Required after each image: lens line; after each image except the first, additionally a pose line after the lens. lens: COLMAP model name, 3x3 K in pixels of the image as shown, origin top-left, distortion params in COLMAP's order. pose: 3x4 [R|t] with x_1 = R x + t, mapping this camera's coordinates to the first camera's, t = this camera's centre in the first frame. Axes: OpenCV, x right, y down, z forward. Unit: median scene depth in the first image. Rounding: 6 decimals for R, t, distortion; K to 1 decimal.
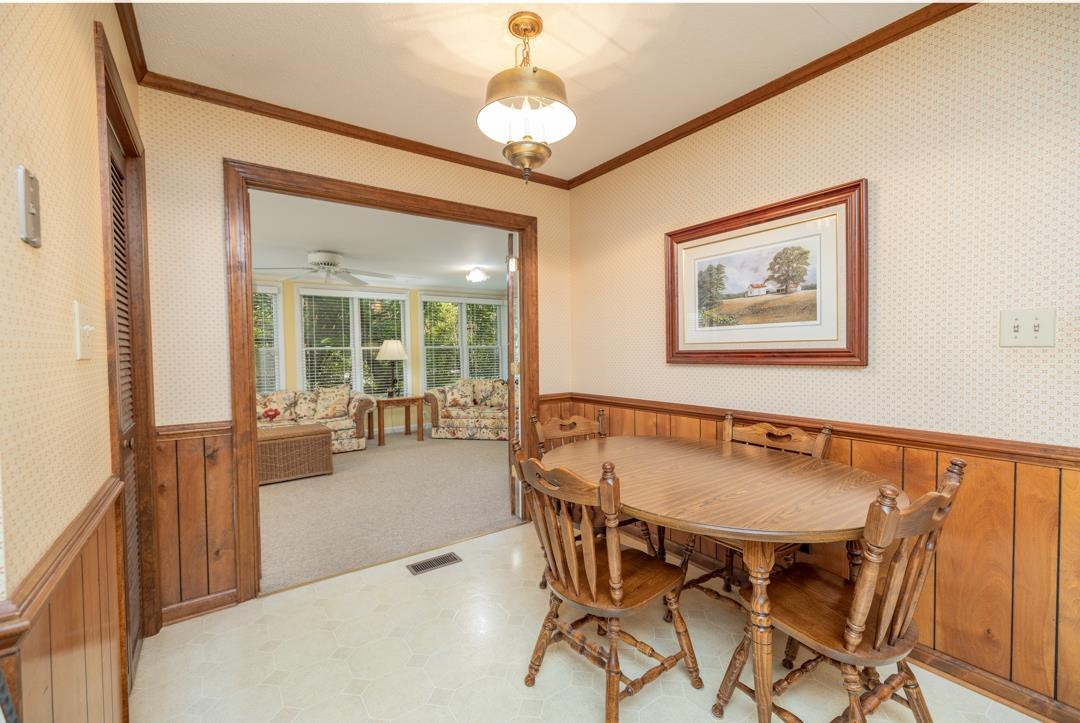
lens RADIAL K [[451.7, 0, 535.0], [0, 451.7, 363.0], [0, 0, 1]] dist [0.001107, -0.000176]
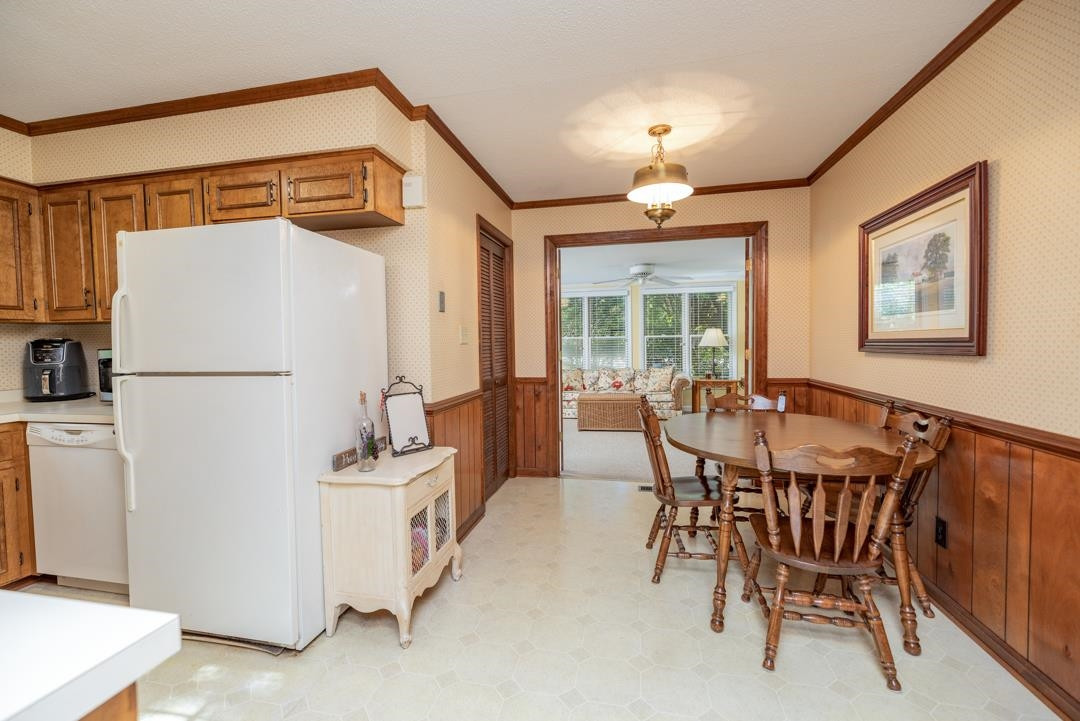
lens RADIAL K [[451.7, 0, 535.0], [0, 451.7, 362.0], [0, 0, 1]] dist [0.001107, -0.000176]
pose [[0.677164, 0.036101, -0.734946, 0.451867], [-0.015708, 0.999277, 0.034612, 0.000336], [0.735664, -0.011893, 0.677242, -0.196815]]
